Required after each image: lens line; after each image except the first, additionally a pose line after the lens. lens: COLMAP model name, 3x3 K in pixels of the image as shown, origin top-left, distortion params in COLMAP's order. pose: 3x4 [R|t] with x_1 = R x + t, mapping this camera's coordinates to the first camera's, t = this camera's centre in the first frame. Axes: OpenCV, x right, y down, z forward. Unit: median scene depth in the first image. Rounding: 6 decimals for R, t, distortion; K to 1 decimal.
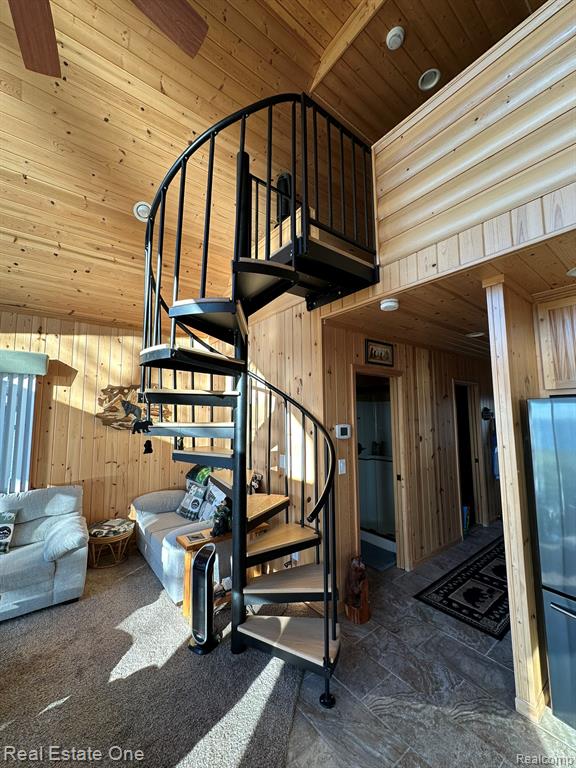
lens RADIAL K [[302.7, 0, 289.6], [0, 302.7, 378.3], [0, 0, 1]] dist [-0.008910, -0.000081]
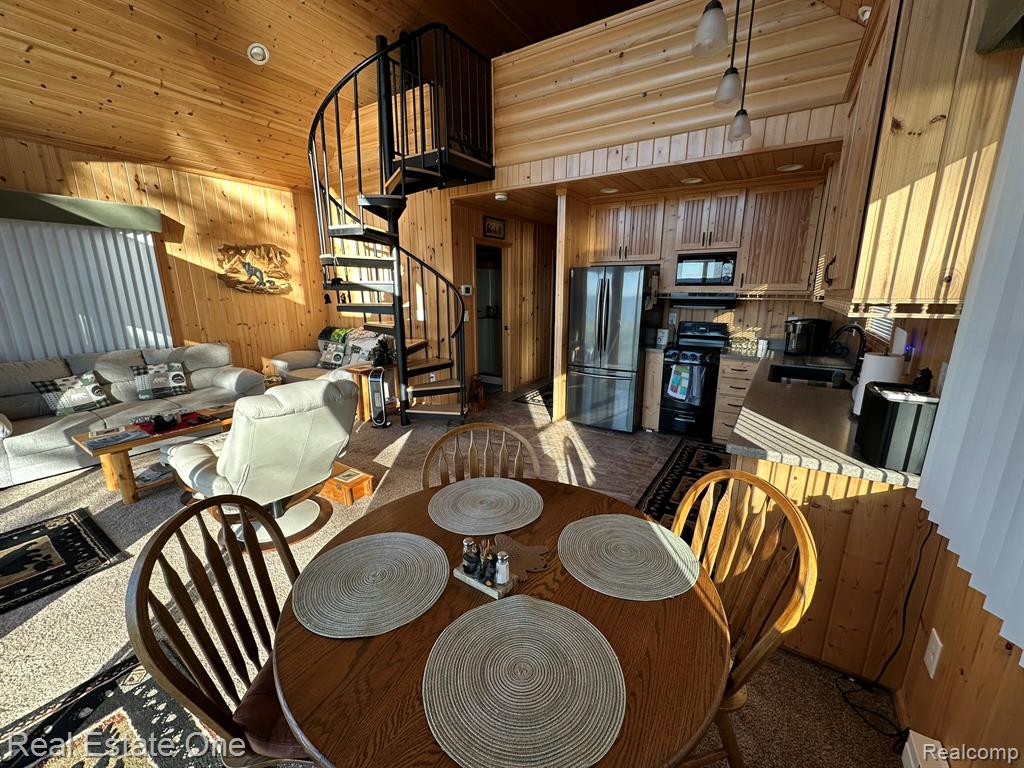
lens RADIAL K [[404.1, 0, 519.9], [0, 404.1, 387.3], [0, 0, 1]] dist [0.001813, 0.000052]
pose [[0.940148, -0.076654, 0.332034, -0.224356], [-0.045206, 0.937705, 0.344479, -0.049591], [-0.337755, -0.338871, 0.878116, -0.783879]]
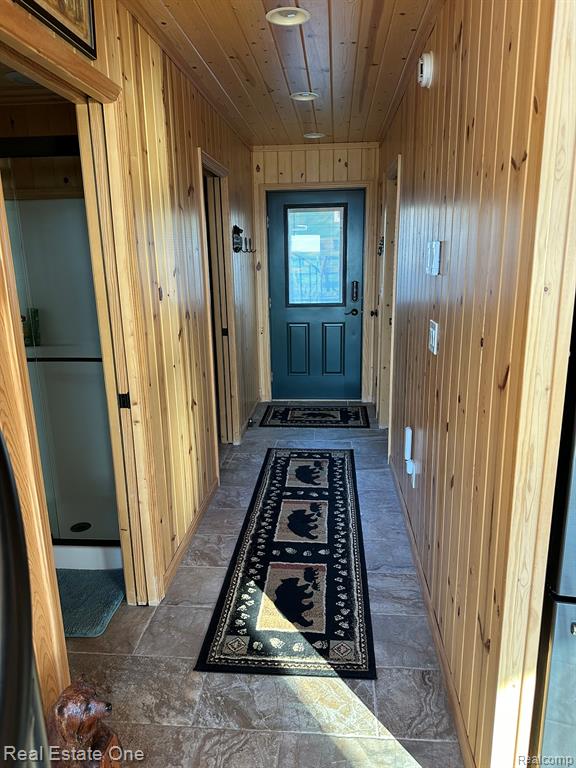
lens RADIAL K [[535.8, 0, 288.0], [0, 535.8, 384.0], [0, 0, 1]] dist [0.038204, 0.000895]
pose [[0.669712, -0.176840, 0.721258, 0.021682], [-0.090529, 0.944548, 0.315646, 0.091503], [-0.737082, -0.276687, 0.616566, 0.499517]]
